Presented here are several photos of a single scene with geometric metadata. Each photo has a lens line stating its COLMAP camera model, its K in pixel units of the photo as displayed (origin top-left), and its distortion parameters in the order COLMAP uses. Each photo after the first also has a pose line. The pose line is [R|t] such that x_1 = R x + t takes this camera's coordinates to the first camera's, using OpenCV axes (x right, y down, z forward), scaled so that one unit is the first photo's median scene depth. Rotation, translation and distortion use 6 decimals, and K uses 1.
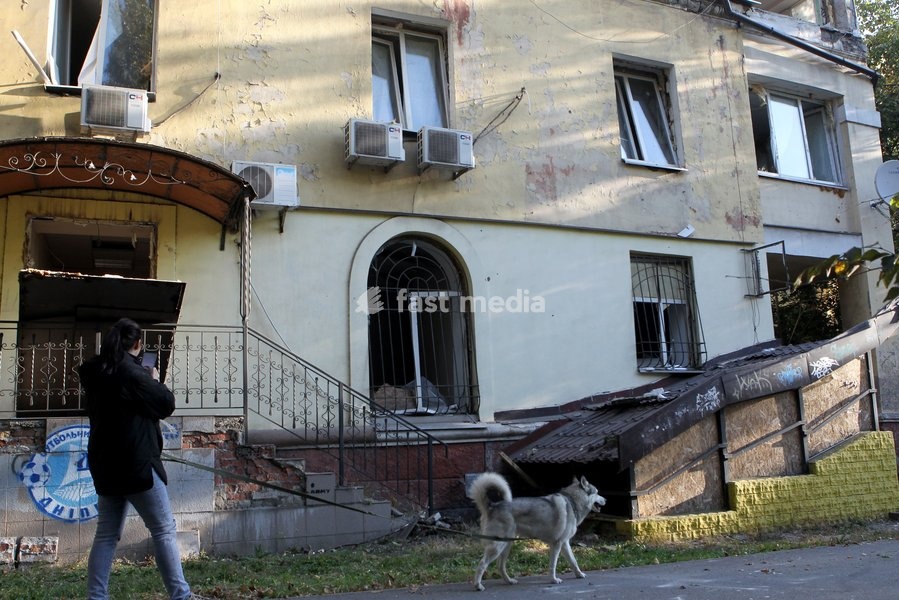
lens RADIAL K [[826.0, 0, 425.1], [0, 826.0, 286.5], [0, 0, 1]] dist [-0.105275, 0.075828]
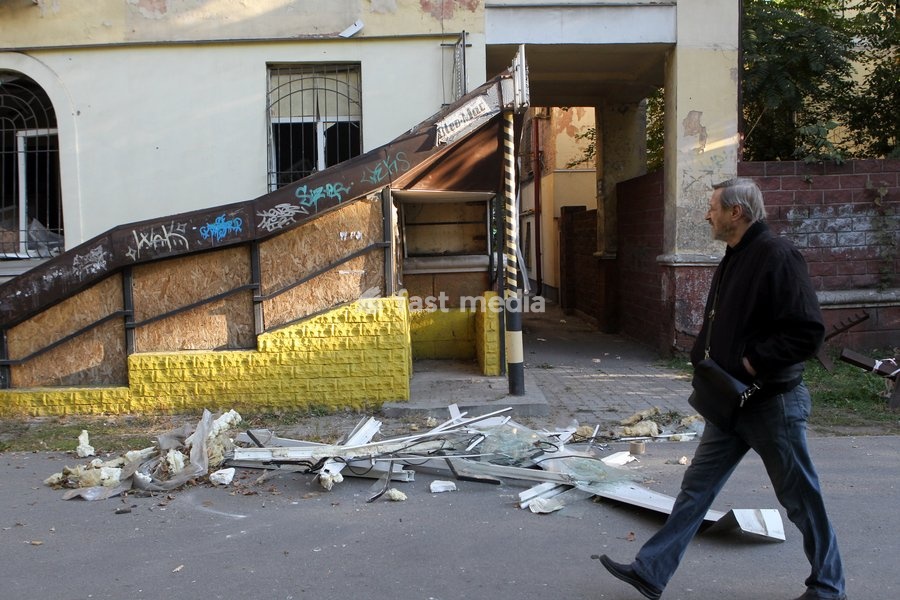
lens RADIAL K [[827.0, 0, 425.6], [0, 827.0, 286.5], [0, 0, 1]] dist [-0.105275, 0.075828]
pose [[0.930339, 0.027374, -0.365677, 0.898974], [0.067300, 0.967526, 0.243648, -0.018416], [0.360472, -0.251286, 0.898285, 0.319452]]
